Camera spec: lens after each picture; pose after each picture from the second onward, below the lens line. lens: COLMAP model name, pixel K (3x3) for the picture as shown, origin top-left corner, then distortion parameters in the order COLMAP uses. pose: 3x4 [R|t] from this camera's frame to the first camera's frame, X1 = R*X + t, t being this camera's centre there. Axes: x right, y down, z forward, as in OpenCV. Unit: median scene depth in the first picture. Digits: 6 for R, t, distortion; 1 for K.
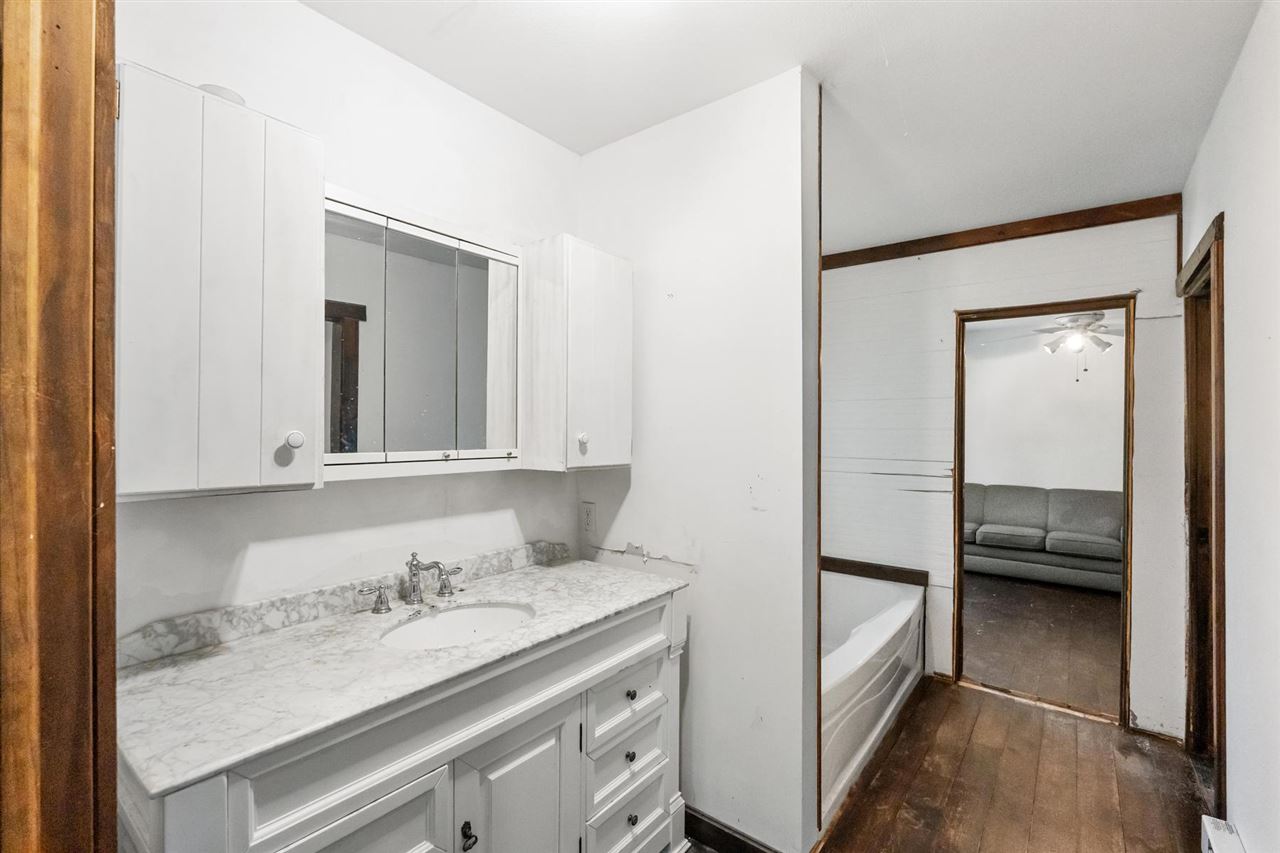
lens RADIAL K [[566.5, 0, 636.4], [0, 566.5, 429.7], [0, 0, 1]] dist [-0.008718, 0.000929]
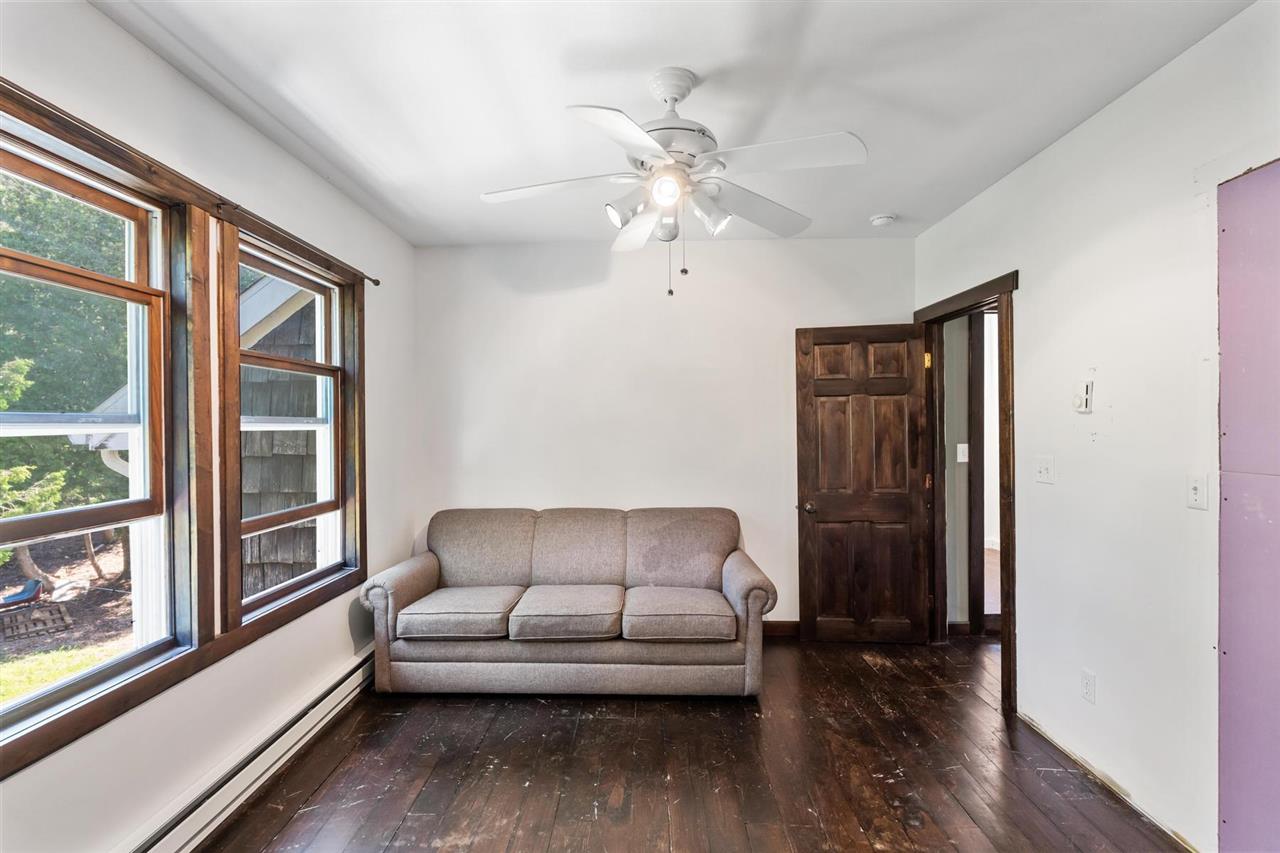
lens RADIAL K [[617.0, 0, 638.7], [0, 617.0, 423.8], [0, 0, 1]] dist [0.002340, -0.000750]
pose [[0.799718, -0.016643, 0.600145, 0.367755], [0.017876, 0.999833, 0.003907, 0.010032], [-0.600109, 0.007603, 0.799882, 0.491967]]
